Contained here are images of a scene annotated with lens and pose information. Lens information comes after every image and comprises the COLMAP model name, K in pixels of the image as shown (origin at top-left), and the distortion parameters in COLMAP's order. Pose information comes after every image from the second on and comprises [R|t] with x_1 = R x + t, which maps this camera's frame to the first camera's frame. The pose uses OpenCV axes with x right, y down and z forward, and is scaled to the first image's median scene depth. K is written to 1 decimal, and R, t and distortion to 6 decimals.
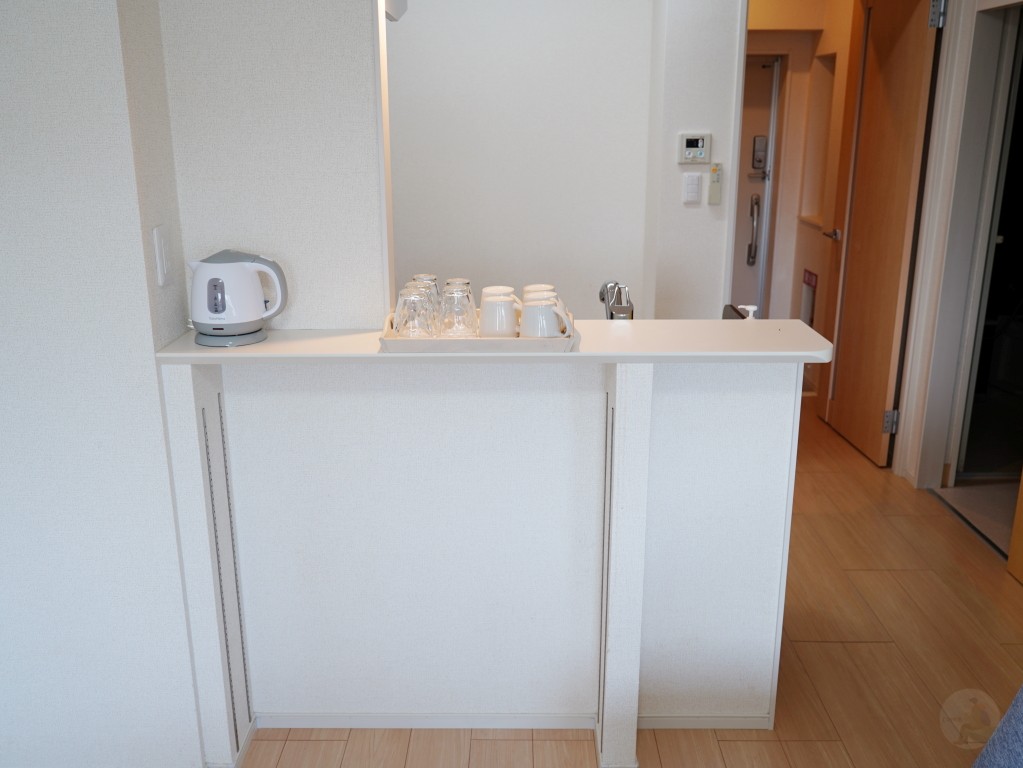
lens RADIAL K [[961.6, 0, 510.0], [0, 961.6, 385.1], [0, 0, 1]] dist [-0.074998, 0.000000]
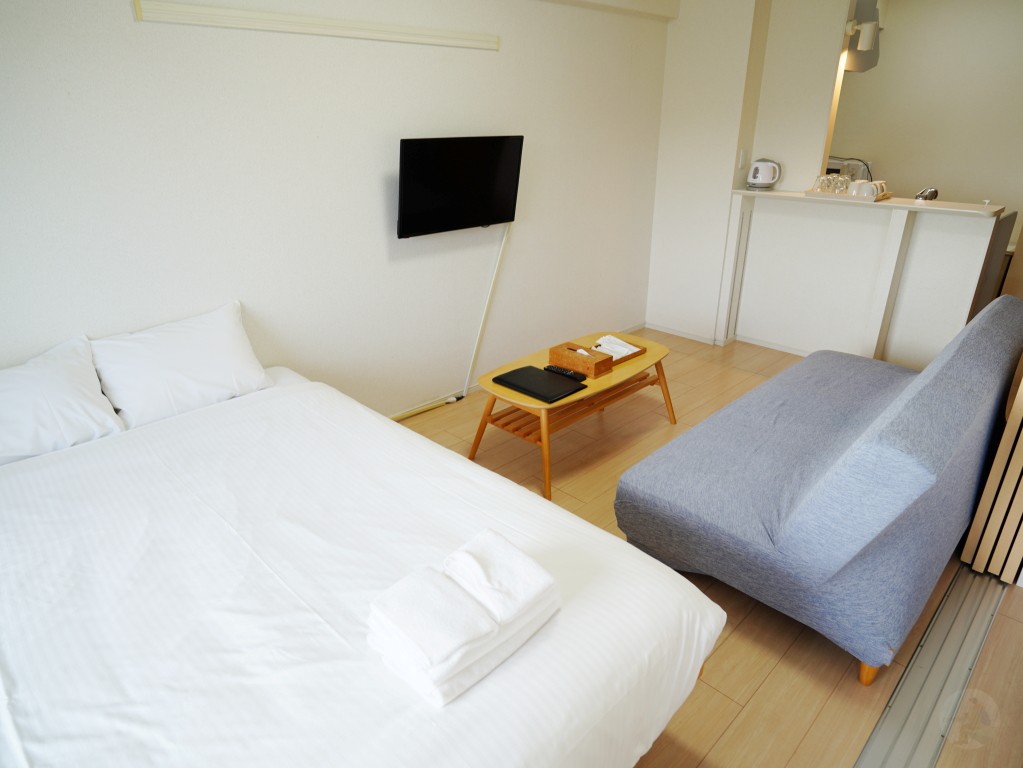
lens RADIAL K [[635.3, 0, 511.2], [0, 635.3, 382.3], [0, 0, 1]] dist [-0.009974, -0.002187]
pose [[0.714732, 0.272376, -0.644182, 0.617017], [-0.190567, 0.962043, 0.195338, 0.302033], [0.672936, -0.016854, 0.739509, -1.032933]]
